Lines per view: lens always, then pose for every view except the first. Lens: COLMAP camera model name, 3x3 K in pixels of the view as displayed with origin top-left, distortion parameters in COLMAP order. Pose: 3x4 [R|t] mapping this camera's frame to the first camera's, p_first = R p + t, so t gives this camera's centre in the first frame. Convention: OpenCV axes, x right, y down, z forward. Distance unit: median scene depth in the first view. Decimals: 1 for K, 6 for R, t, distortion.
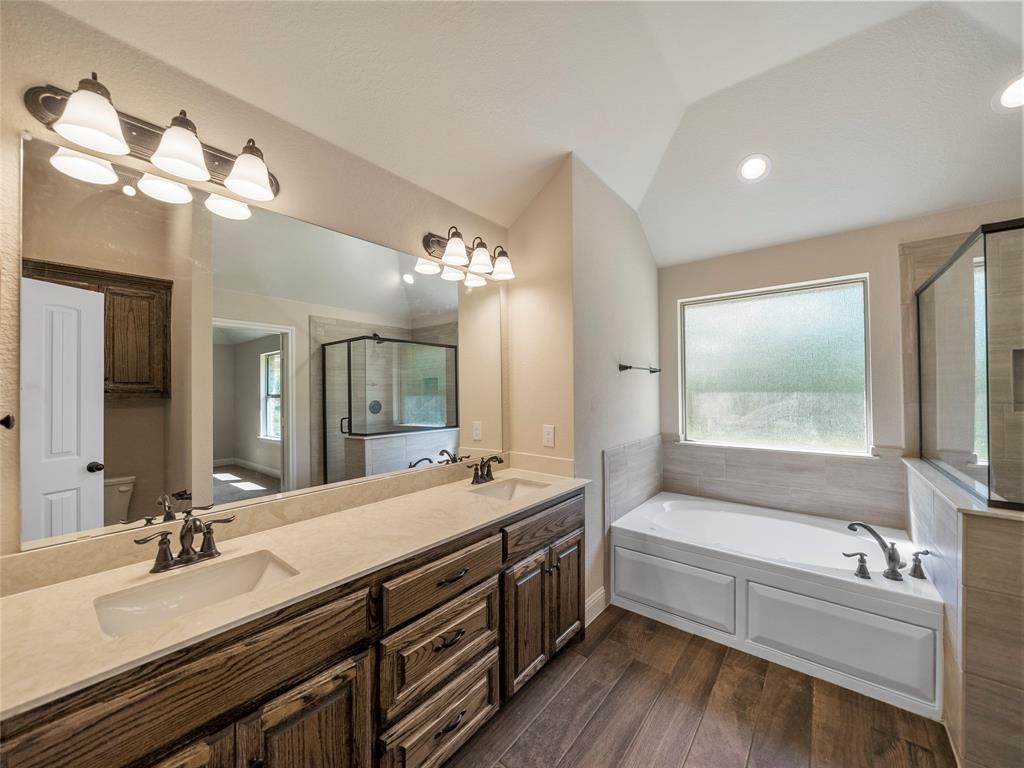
lens RADIAL K [[393.5, 0, 509.8], [0, 393.5, 386.0], [0, 0, 1]] dist [-0.003892, -0.000303]
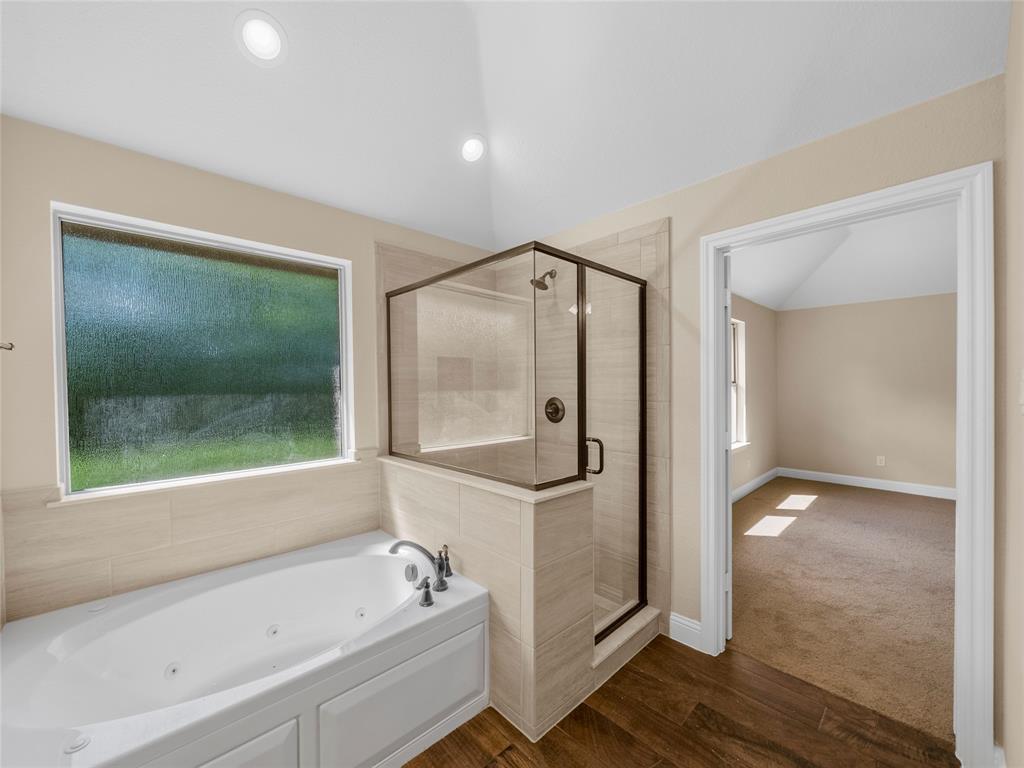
lens RADIAL K [[407.6, 0, 511.7], [0, 407.6, 388.0], [0, 0, 1]] dist [-0.002646, -0.000182]
pose [[0.128784, -0.002842, 0.991669, 0.021112], [-0.002922, 0.999990, 0.003246, 0.002481], [-0.991668, -0.003315, 0.128774, 0.528895]]
